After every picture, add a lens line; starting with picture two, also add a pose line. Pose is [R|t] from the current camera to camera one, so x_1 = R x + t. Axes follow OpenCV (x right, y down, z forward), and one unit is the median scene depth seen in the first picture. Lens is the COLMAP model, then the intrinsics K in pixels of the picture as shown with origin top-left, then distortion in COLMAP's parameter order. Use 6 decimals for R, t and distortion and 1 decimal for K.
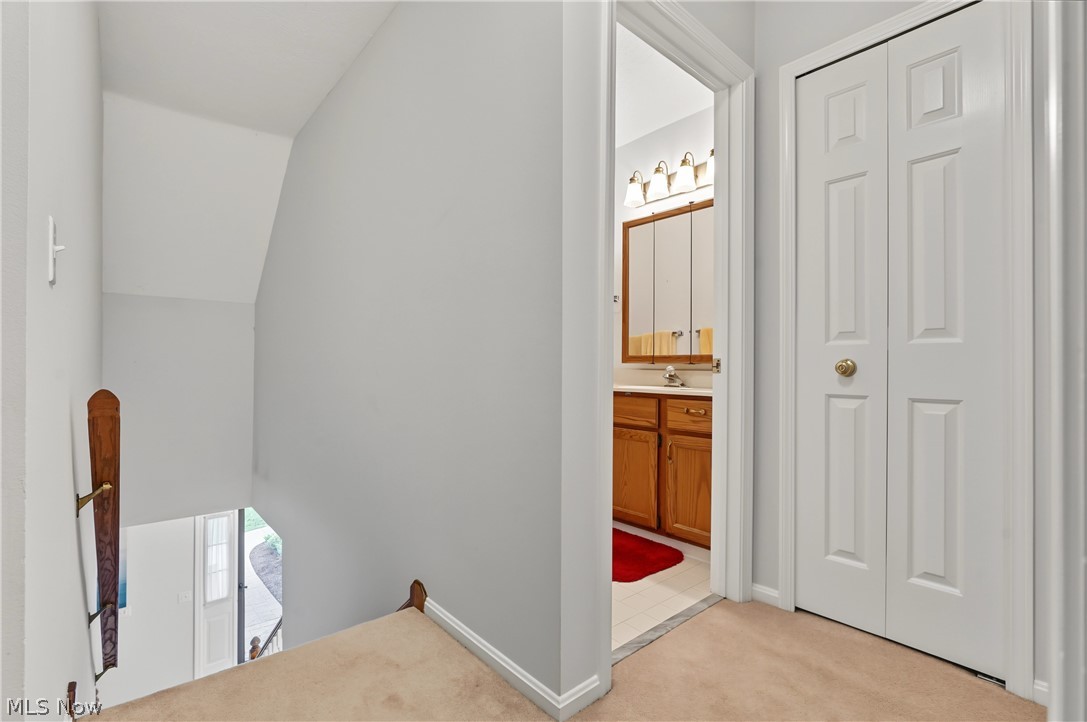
lens RADIAL K [[496.5, 0, 543.5], [0, 496.5, 356.7], [0, 0, 1]] dist [-0.000508, -0.000107]
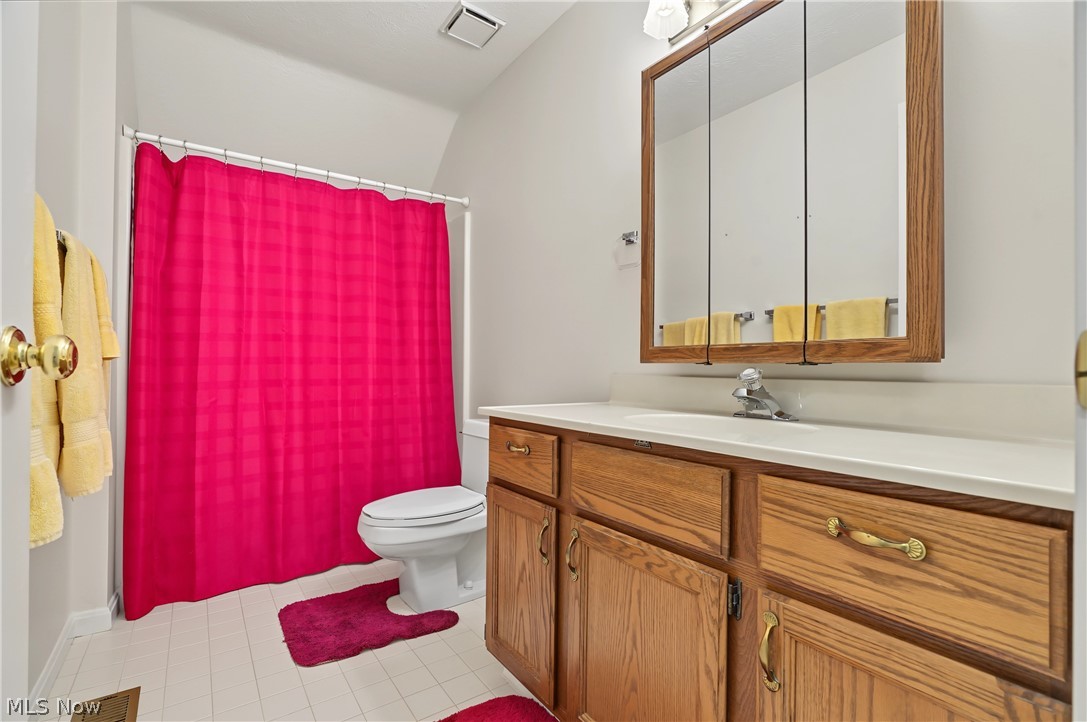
lens RADIAL K [[496.5, 0, 538.0], [0, 496.5, 366.1], [0, 0, 1]] dist [-0.000508, -0.000107]
pose [[0.995067, -0.003522, -0.099140, 0.134283], [0.004921, 0.999892, 0.013862, 0.010781], [0.099081, -0.014282, 0.994977, 0.641754]]
